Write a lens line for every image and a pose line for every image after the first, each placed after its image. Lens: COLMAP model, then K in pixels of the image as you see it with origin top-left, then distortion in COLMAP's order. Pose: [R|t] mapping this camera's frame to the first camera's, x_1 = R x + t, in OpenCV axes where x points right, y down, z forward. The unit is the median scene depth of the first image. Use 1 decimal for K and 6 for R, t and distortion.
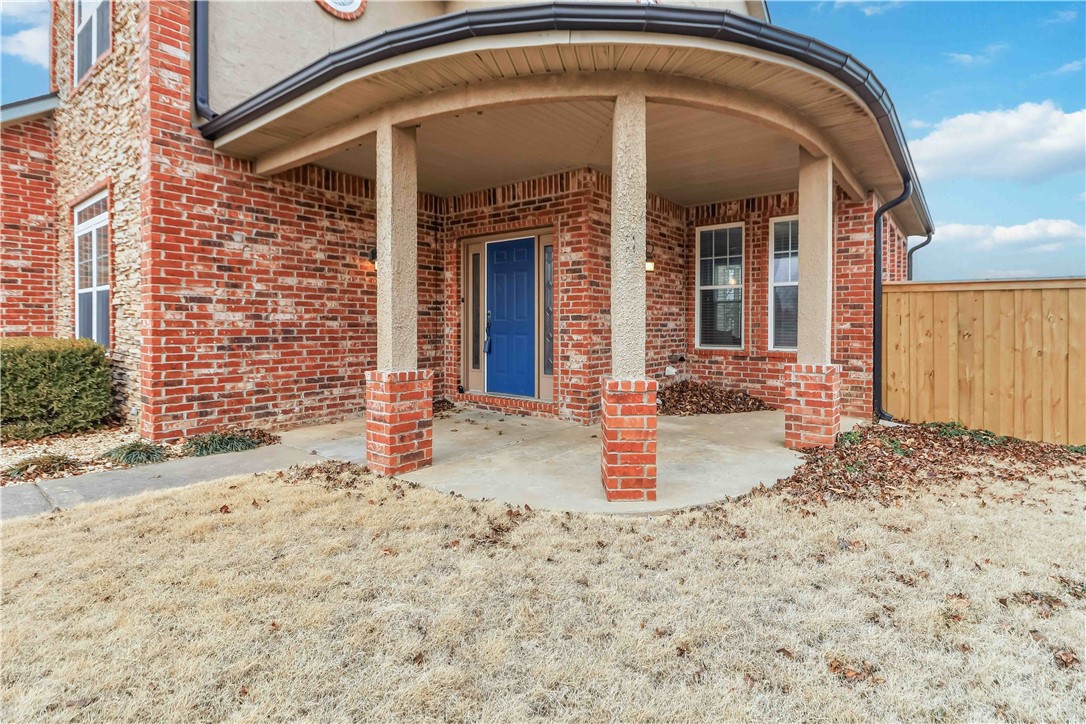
lens RADIAL K [[515.4, 0, 565.2], [0, 515.4, 321.2], [0, 0, 1]] dist [0.004539, -0.001555]
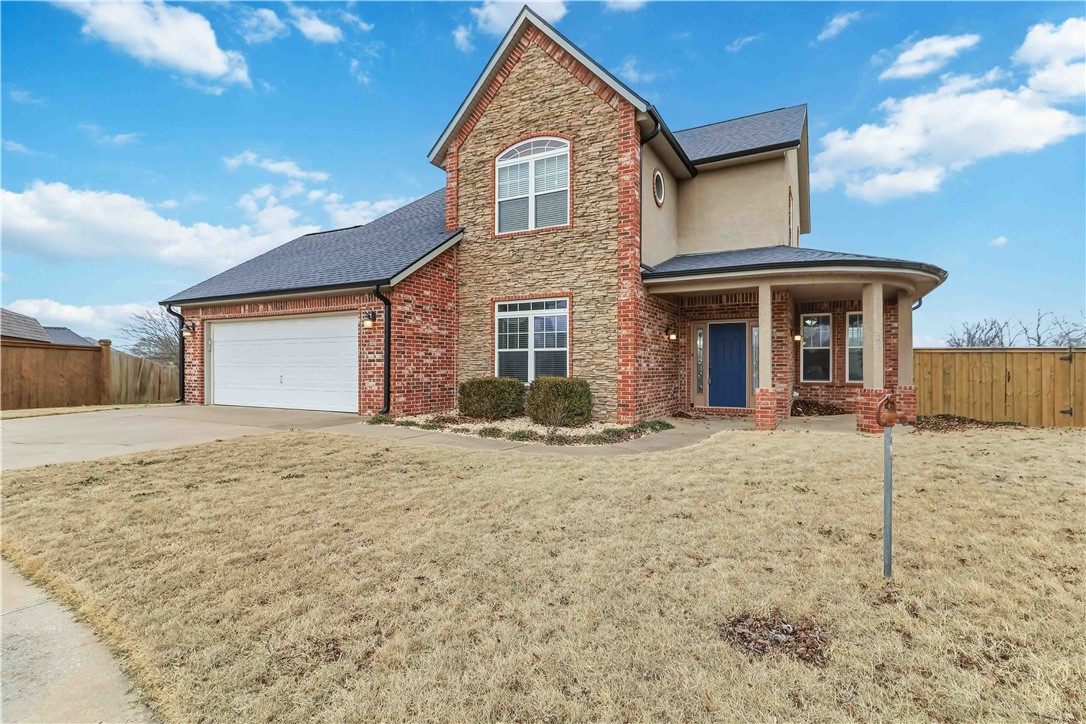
lens RADIAL K [[515.4, 0, 542.2], [0, 515.4, 364.3], [0, 0, 1]] dist [0.004539, -0.001555]
pose [[0.986339, 0.000058, 0.164728, -1.075220], [0.000184, 0.999999, -0.001459, -0.007459], [-0.164728, 0.001470, 0.986338, -0.717951]]
